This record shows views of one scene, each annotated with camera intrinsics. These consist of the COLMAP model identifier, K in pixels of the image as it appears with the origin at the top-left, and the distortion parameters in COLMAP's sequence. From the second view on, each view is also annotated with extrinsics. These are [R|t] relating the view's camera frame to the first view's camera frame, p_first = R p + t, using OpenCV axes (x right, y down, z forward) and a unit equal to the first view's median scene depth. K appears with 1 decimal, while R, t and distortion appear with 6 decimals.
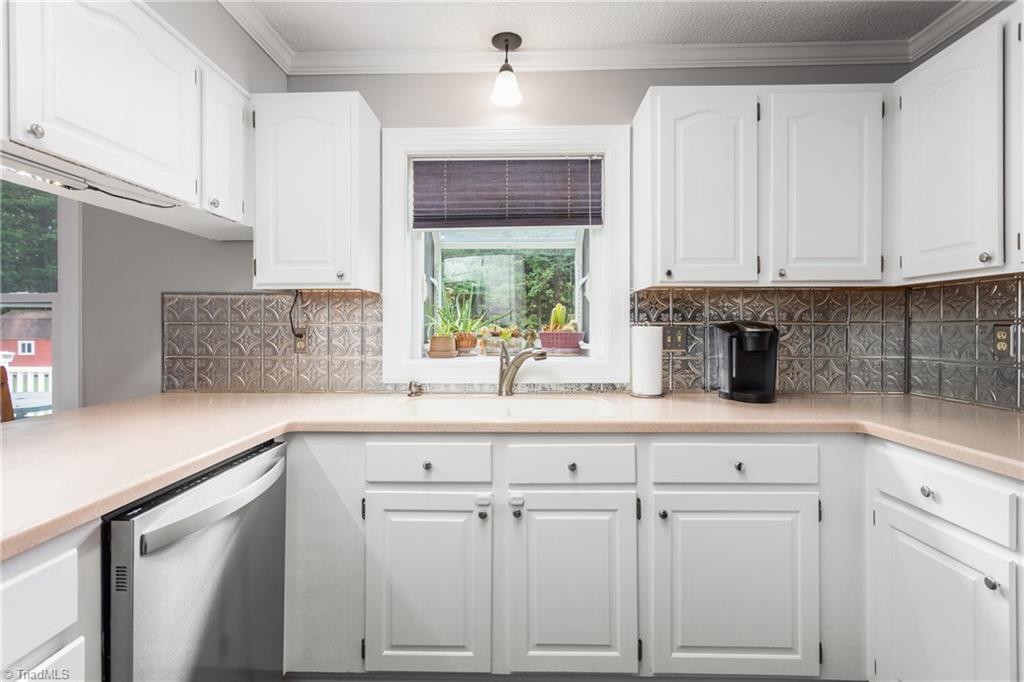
lens RADIAL K [[490.4, 0, 512.8], [0, 490.4, 331.3], [0, 0, 1]] dist [-0.000263, -0.000031]
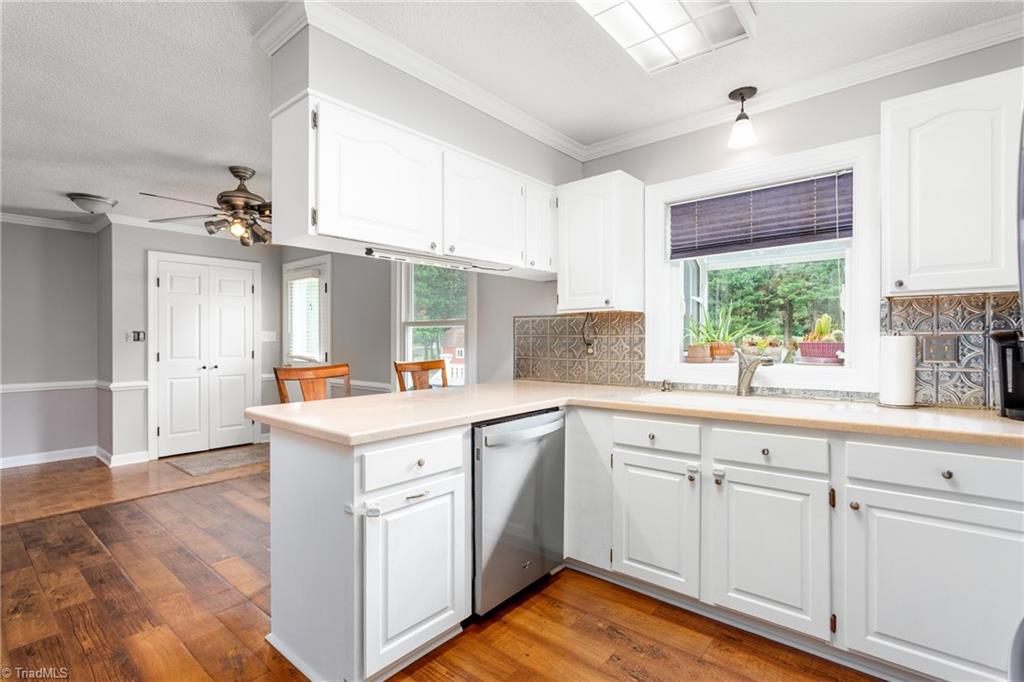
lens RADIAL K [[480.1, 0, 507.3], [0, 480.1, 345.0], [0, 0, 1]] dist [-0.000335, 0.000412]
pose [[0.774855, 0.005051, -0.632119, 0.271528], [-0.001010, 0.999977, 0.006751, 0.002113], [0.632138, -0.004593, 0.774842, -0.238226]]
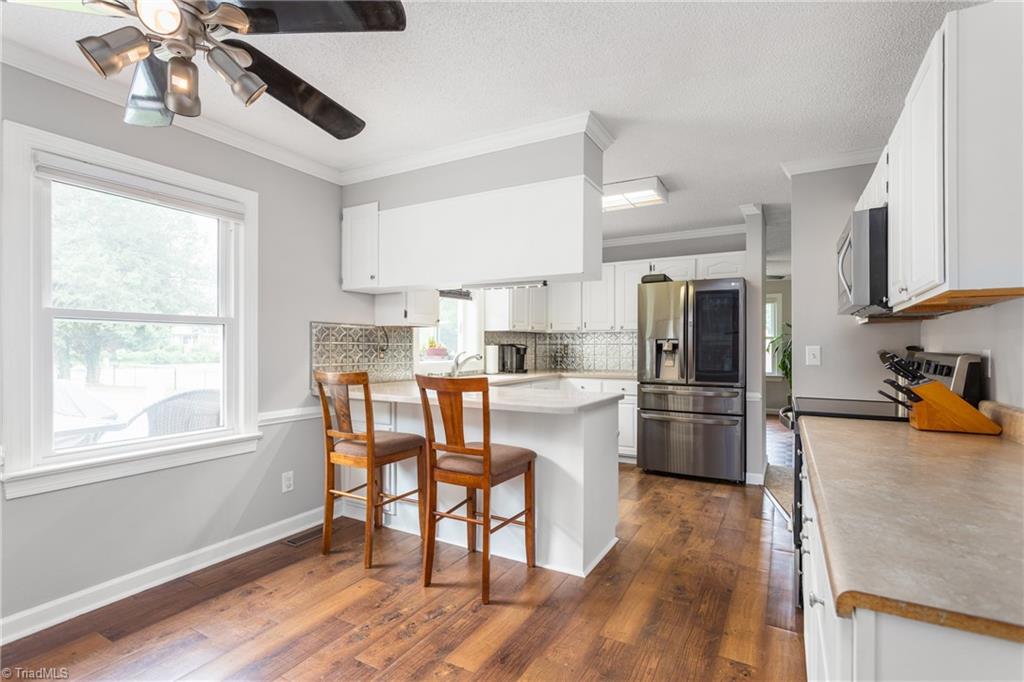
lens RADIAL K [[480.1, 0, 507.3], [0, 480.1, 345.0], [0, 0, 1]] dist [-0.000335, 0.000412]
pose [[0.482882, 0.004521, 0.875674, -1.782765], [0.003439, 0.999969, -0.007059, 0.003671], [-0.875679, 0.006420, 0.482851, -0.231319]]
